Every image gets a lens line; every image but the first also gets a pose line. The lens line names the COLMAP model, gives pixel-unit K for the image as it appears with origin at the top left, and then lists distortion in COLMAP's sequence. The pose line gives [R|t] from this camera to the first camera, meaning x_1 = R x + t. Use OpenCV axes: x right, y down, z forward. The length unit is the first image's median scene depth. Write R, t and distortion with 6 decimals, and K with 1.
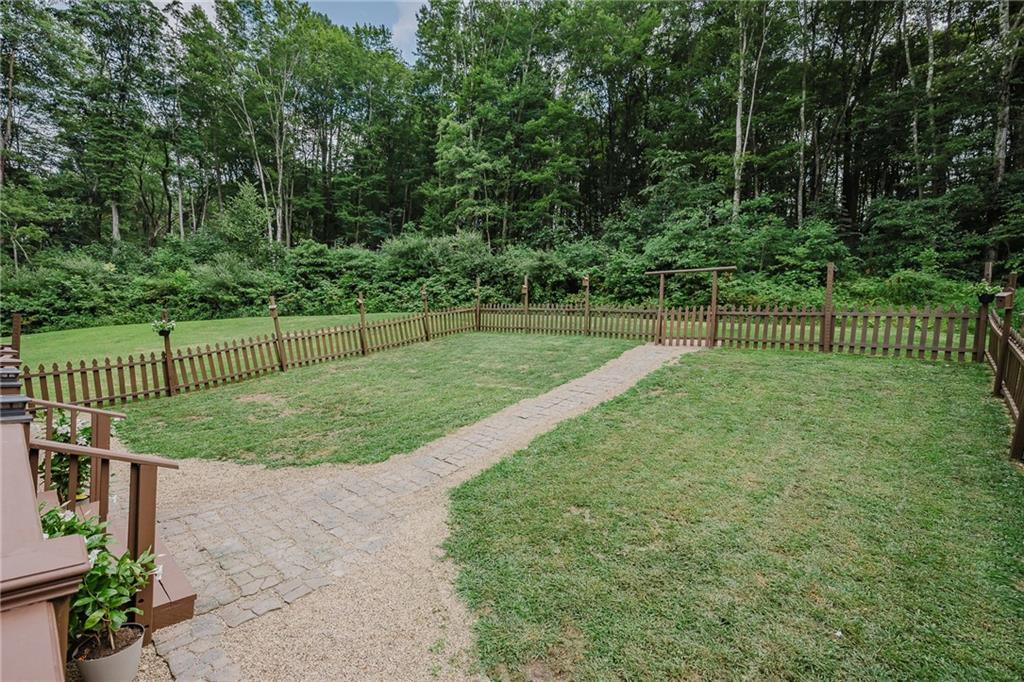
lens RADIAL K [[438.7, 0, 512.0], [0, 438.7, 341.0], [0, 0, 1]] dist [-0.002086, -0.000243]
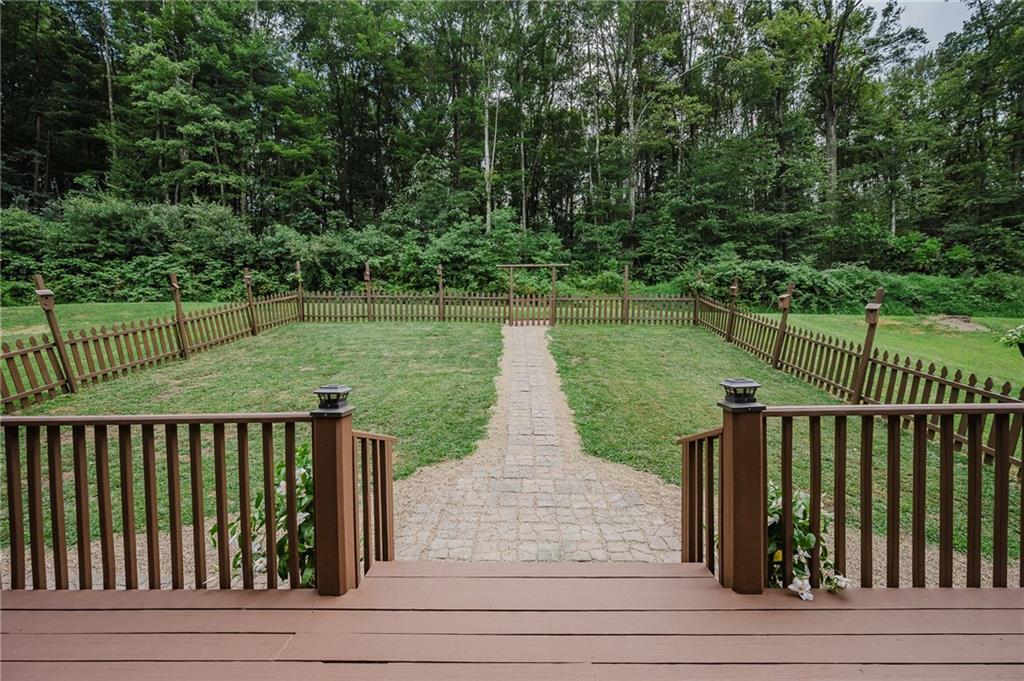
lens RADIAL K [[410.0, 0, 512.0], [0, 410.0, 340.5], [0, 0, 1]] dist [-0.000744, -0.000014]
pose [[0.772791, -0.067940, 0.631014, -0.193561], [0.048401, 0.997667, 0.048140, -0.002713], [-0.632813, -0.006660, 0.774276, 0.059042]]
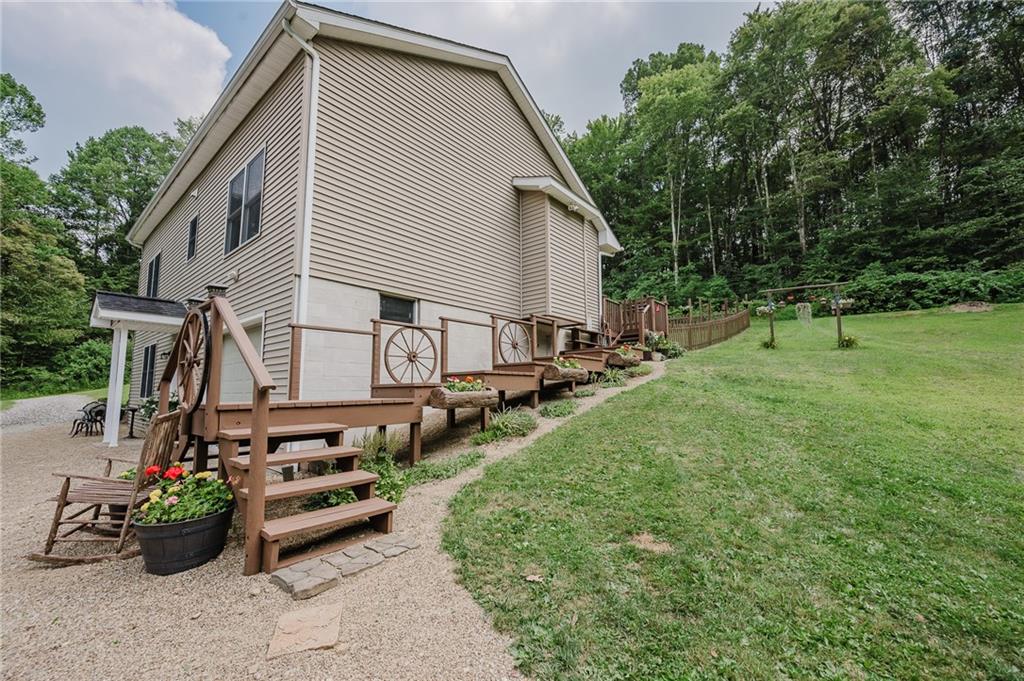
lens RADIAL K [[410.0, 0, 512.0], [0, 410.0, 340.5], [0, 0, 1]] dist [-0.000744, -0.000014]
pose [[0.998410, -0.050157, 0.025708, -0.197838], [0.052908, 0.991266, -0.120798, 0.130948], [-0.019425, 0.121966, 0.992344, -0.569211]]
